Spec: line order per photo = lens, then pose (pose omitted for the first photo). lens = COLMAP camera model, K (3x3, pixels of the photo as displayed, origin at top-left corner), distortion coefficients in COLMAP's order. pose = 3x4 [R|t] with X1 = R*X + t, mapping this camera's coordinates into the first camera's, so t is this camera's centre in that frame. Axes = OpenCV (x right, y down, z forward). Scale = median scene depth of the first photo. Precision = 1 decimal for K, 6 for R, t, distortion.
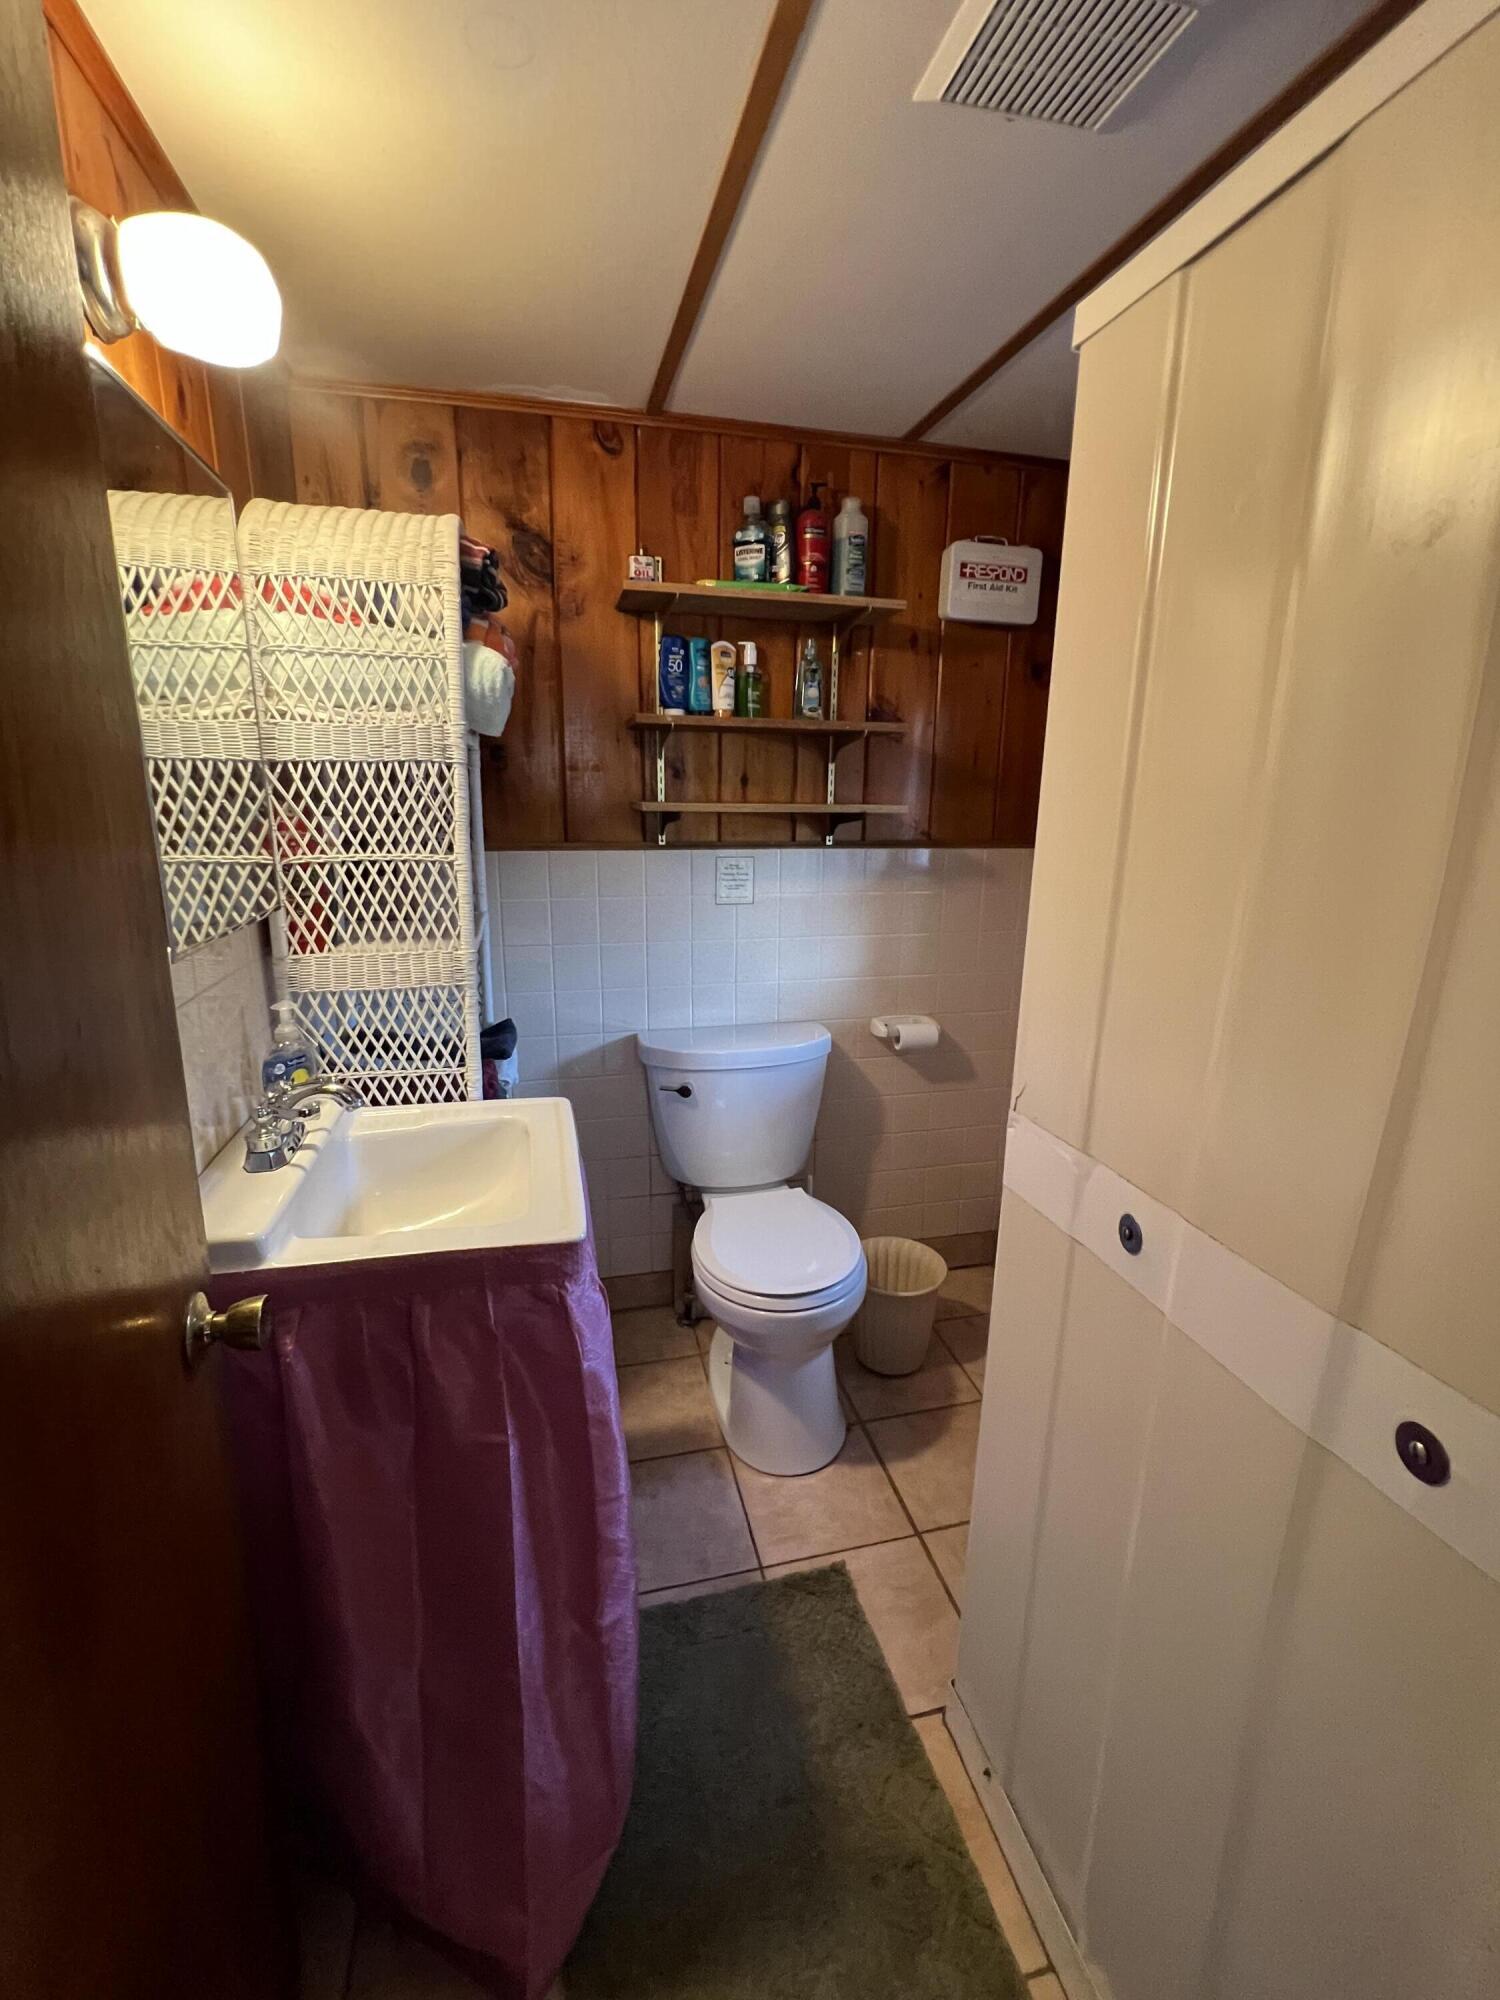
lens RADIAL K [[853.8, 0, 747.4], [0, 853.8, 998.1], [0, 0, 1]] dist [-0.001080, 0.000076]
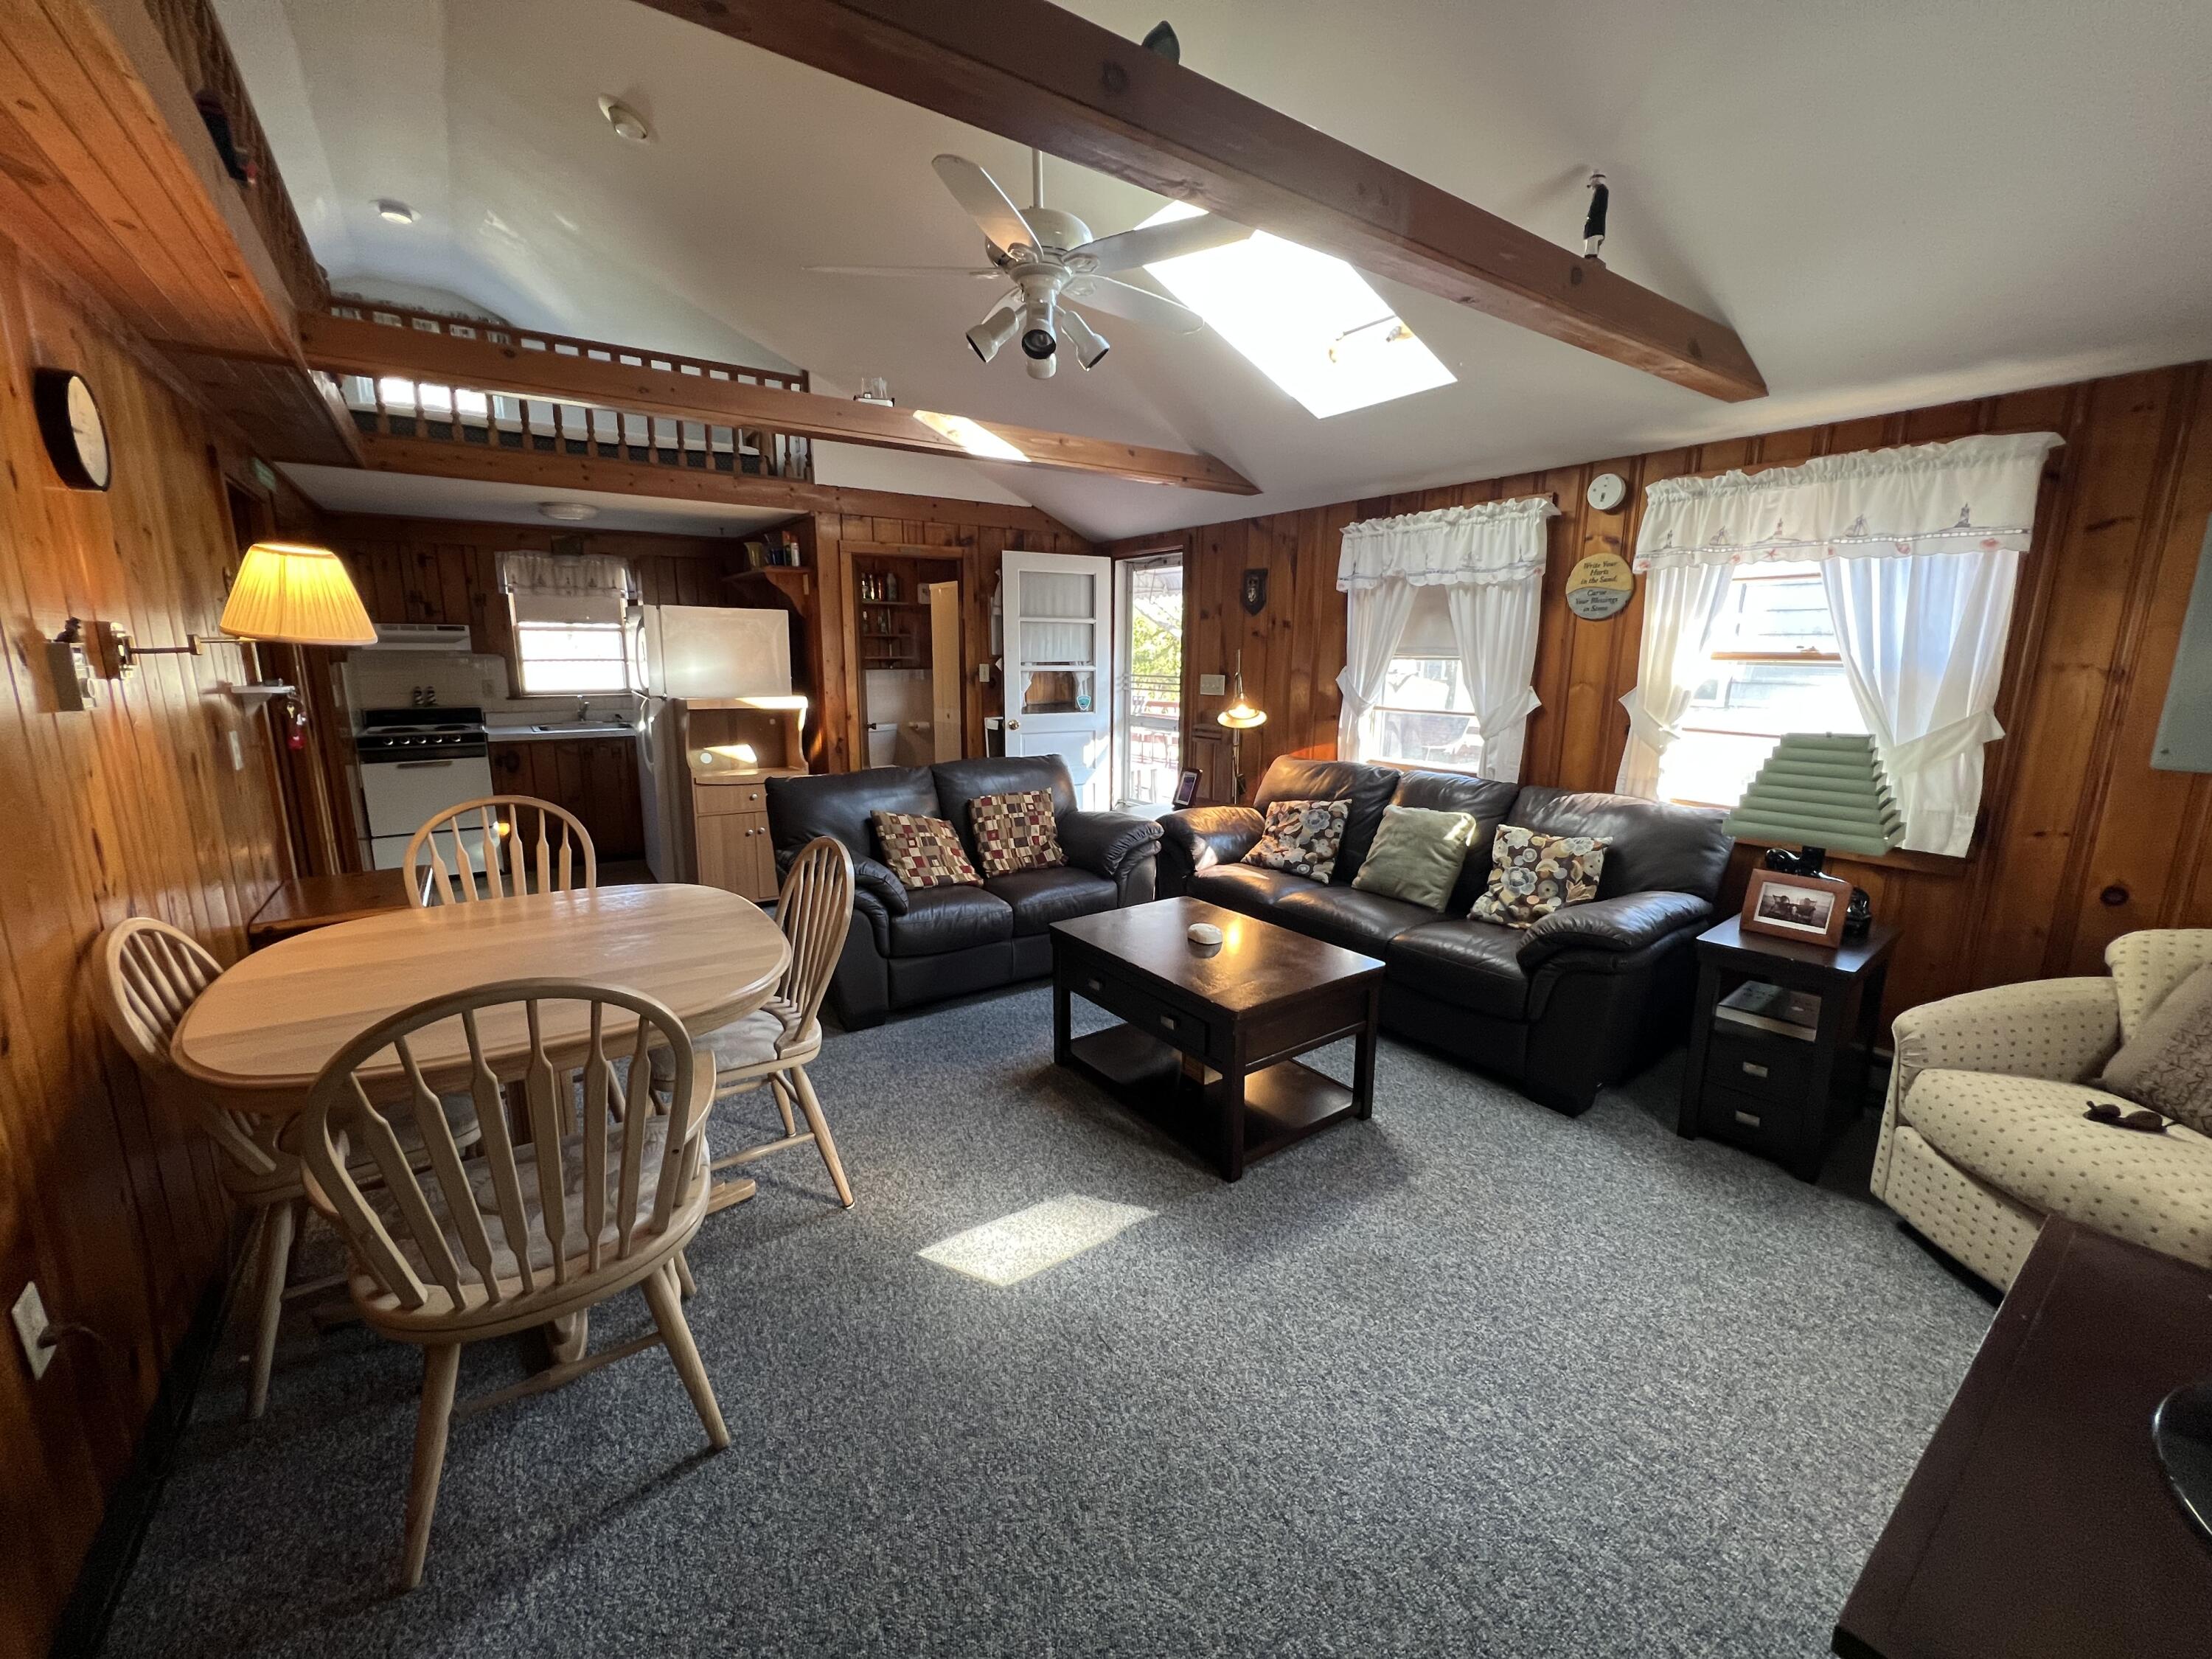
lens RADIAL K [[885.1, 0, 1103.7], [0, 885.1, 836.3], [0, 0, 1]] dist [-0.002108, 0.000677]
pose [[0.933335, -0.076923, 0.350669, -0.431039], [0.088901, 0.995875, -0.018162, 0.671980], [-0.347825, 0.048127, 0.936323, -2.749446]]
